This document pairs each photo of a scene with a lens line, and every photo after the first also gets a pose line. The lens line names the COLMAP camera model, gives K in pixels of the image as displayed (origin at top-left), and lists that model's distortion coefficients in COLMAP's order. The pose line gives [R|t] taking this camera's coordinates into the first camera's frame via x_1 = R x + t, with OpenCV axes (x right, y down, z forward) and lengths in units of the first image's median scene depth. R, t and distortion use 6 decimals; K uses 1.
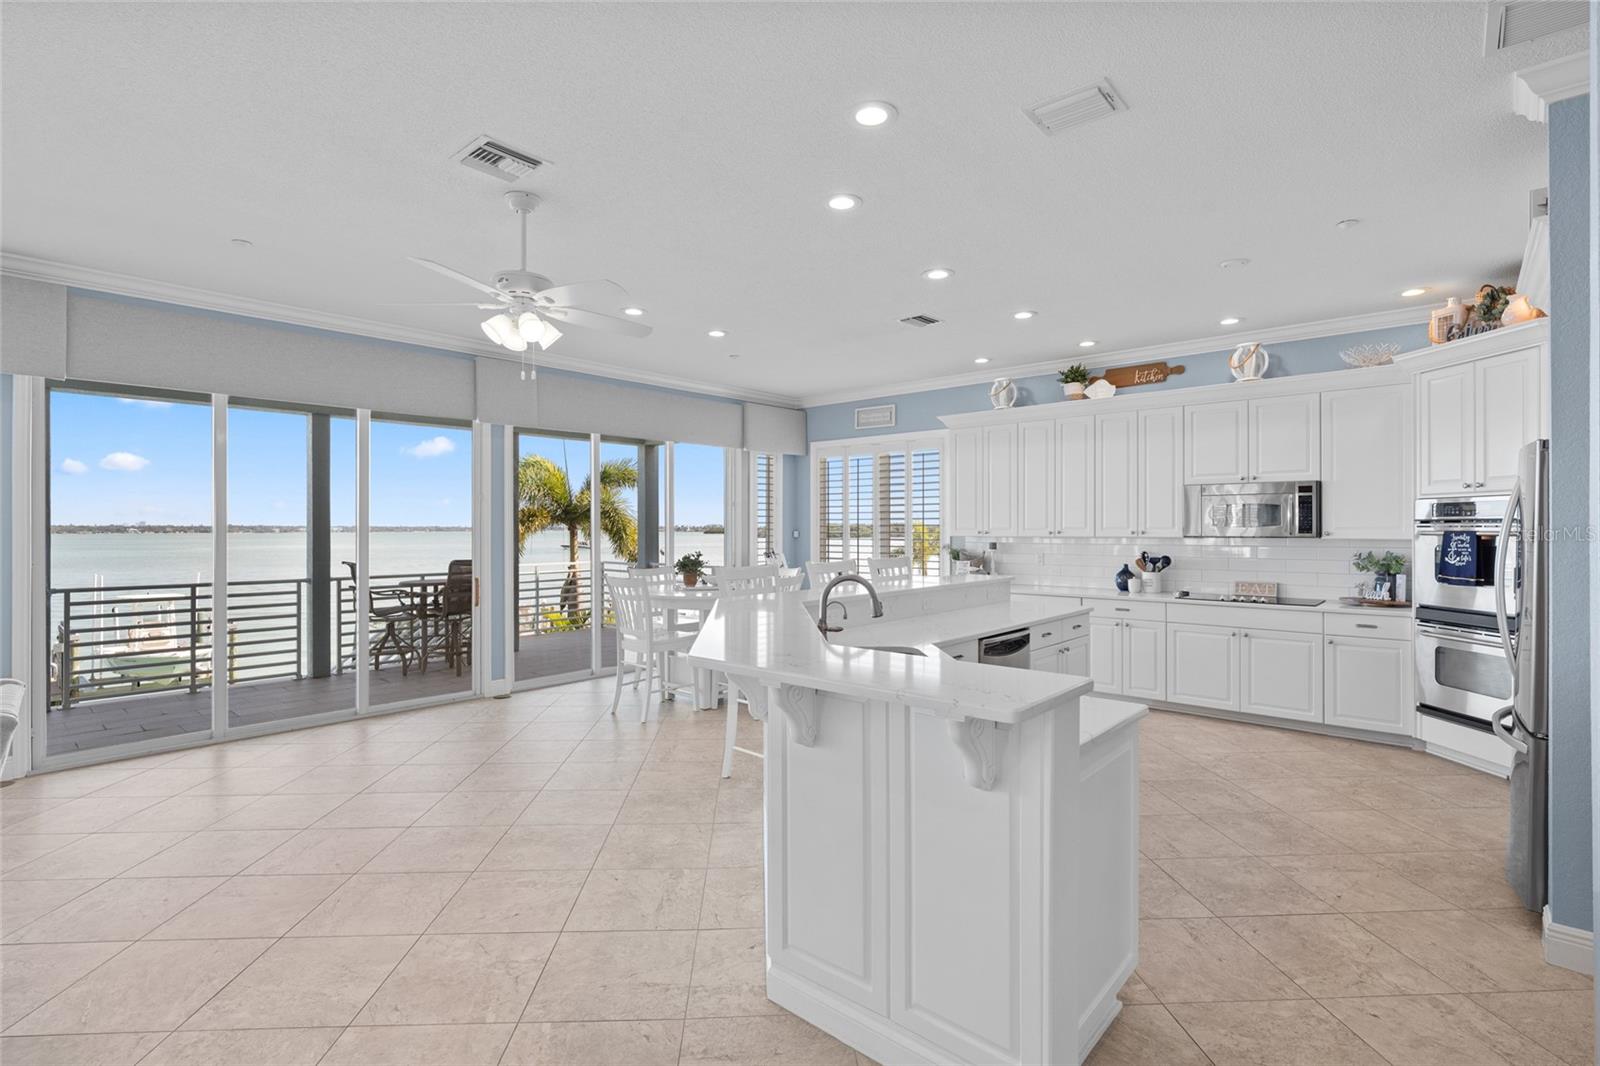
lens RADIAL K [[756.6, 0, 792.1], [0, 756.6, 524.6], [0, 0, 1]] dist [-0.000601, 0.000275]
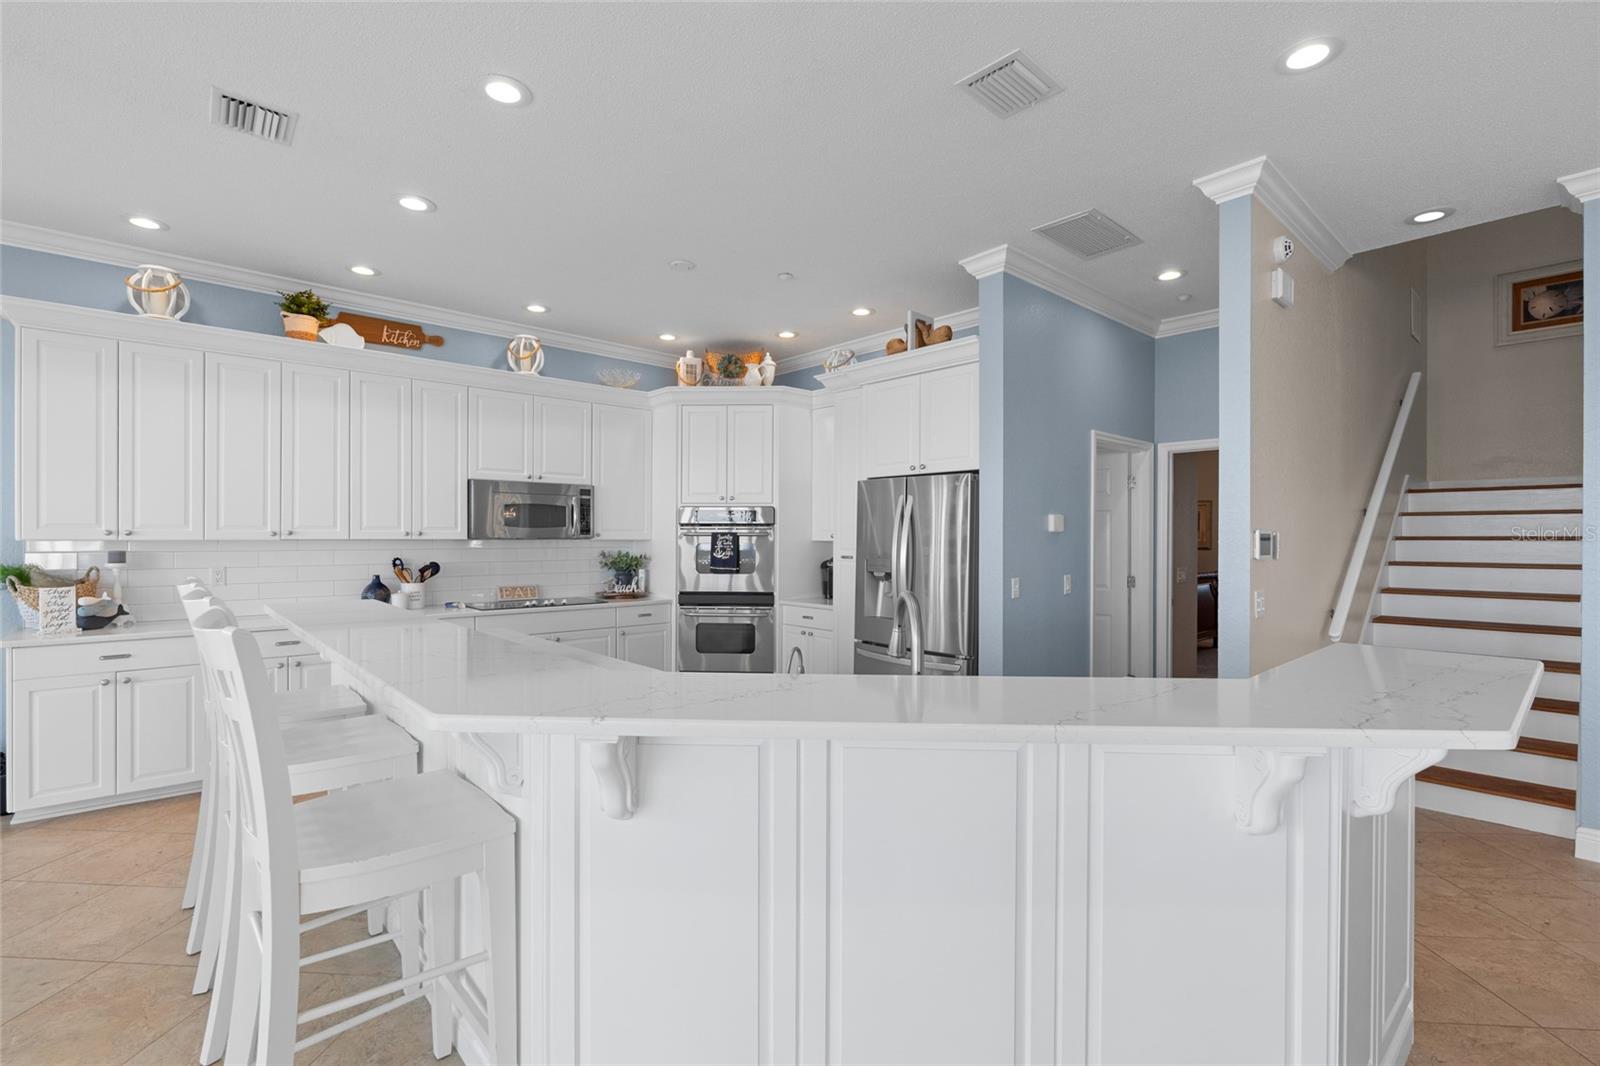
lens RADIAL K [[723.0, 0, 798.7], [0, 723.0, 540.1], [0, 0, 1]] dist [-0.004122, -0.000606]
pose [[0.109759, 0.000909, 0.993958, -0.249708], [-0.005775, 0.999983, -0.000277, 0.015057], [-0.993941, -0.005710, 0.109763, 0.522771]]
